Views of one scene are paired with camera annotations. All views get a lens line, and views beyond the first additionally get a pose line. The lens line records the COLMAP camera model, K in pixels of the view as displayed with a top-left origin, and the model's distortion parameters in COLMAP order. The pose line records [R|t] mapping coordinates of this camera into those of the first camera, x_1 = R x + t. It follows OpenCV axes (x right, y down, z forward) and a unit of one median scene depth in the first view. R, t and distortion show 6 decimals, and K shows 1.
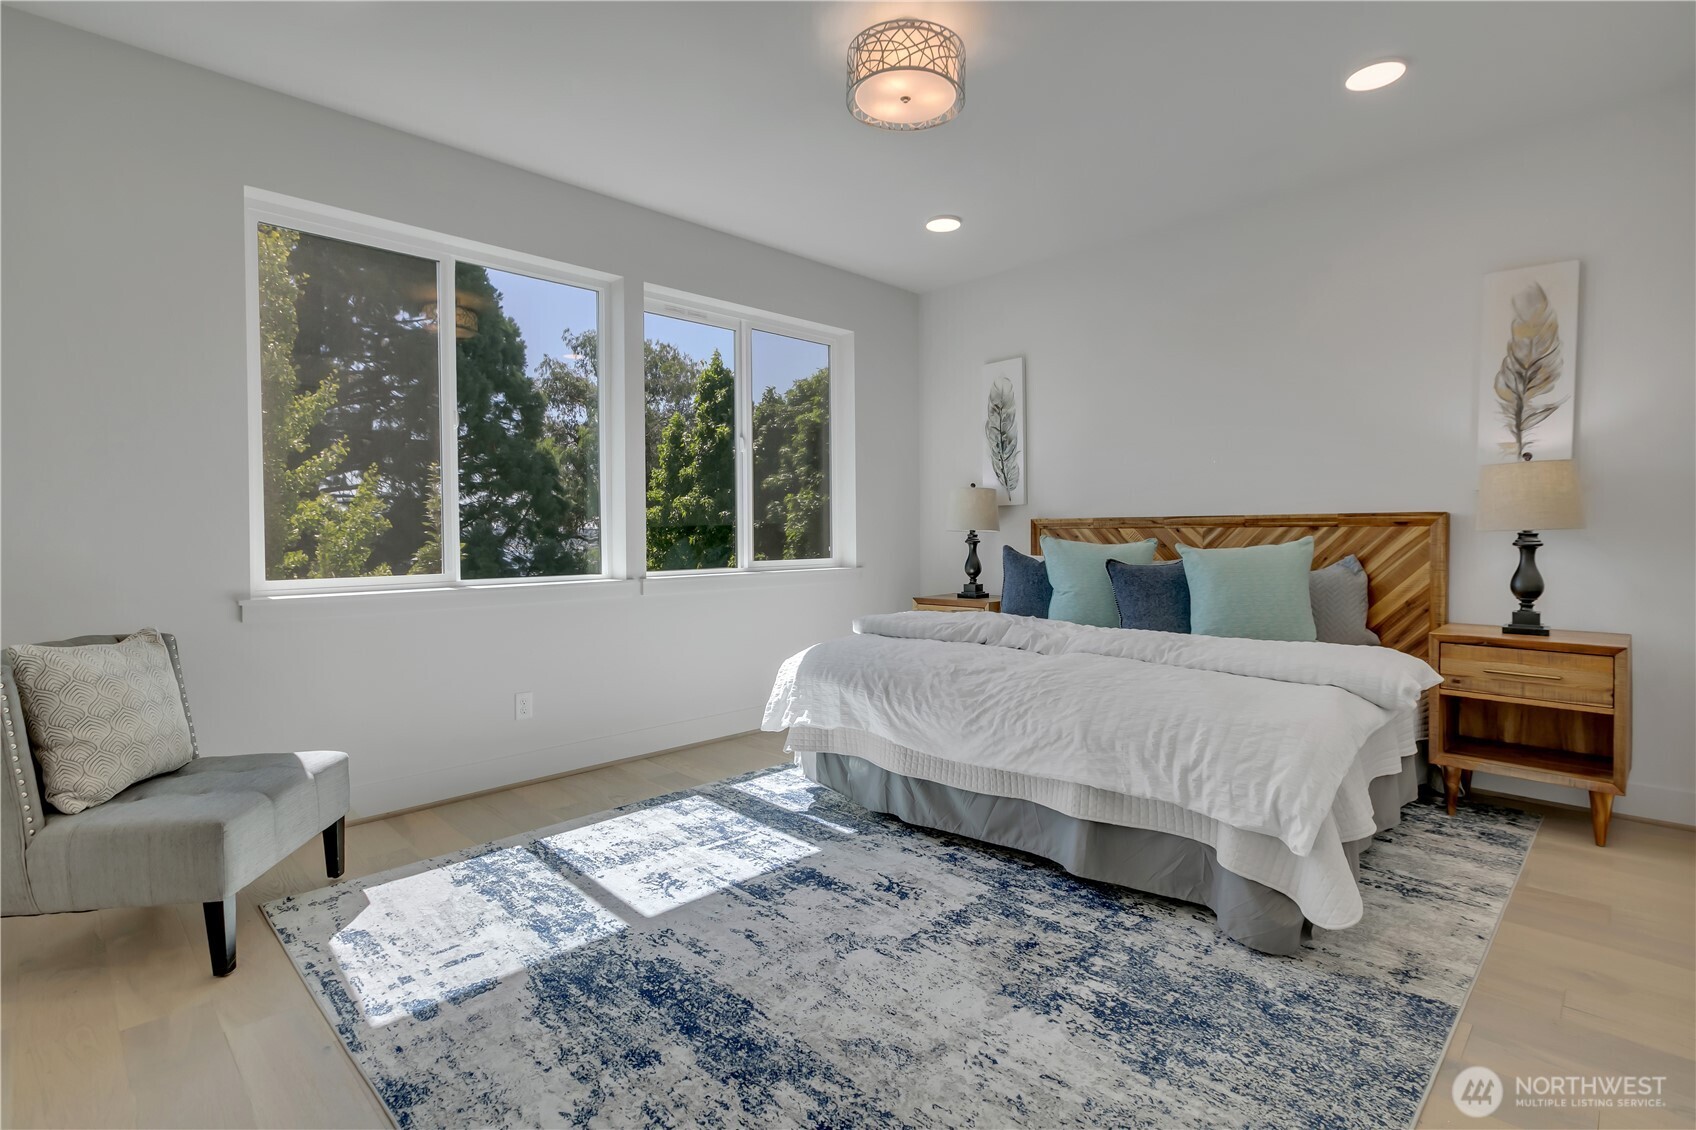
lens RADIAL K [[794.0, 0, 847.7], [0, 794.0, 526.1], [0, 0, 1]] dist [-0.000163, 0.000694]
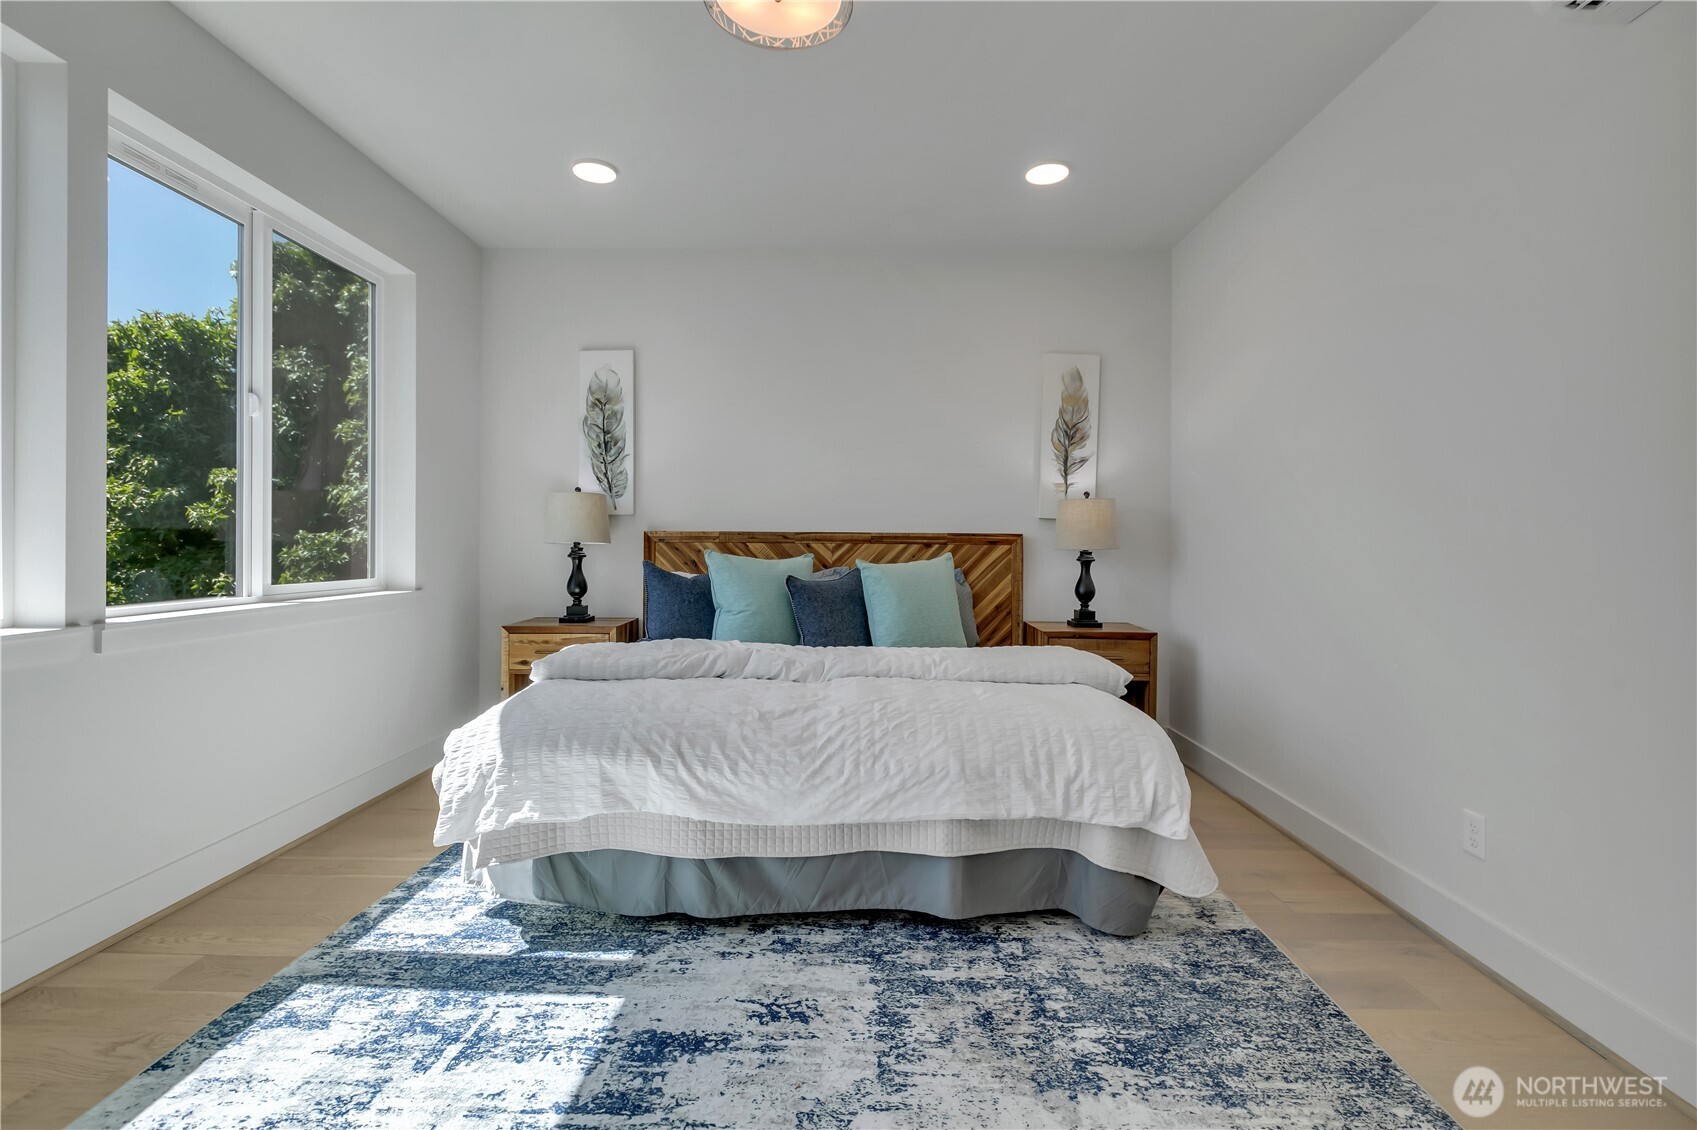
lens RADIAL K [[770.2, 0, 846.3], [0, 770.2, 535.8], [0, 0, 1]] dist [0.002018, -0.000542]
pose [[0.722553, 0.019532, 0.691039, -0.358086], [-0.017645, 0.999796, -0.009808, 0.002223], [-0.691090, -0.005106, 0.722751, 0.360303]]
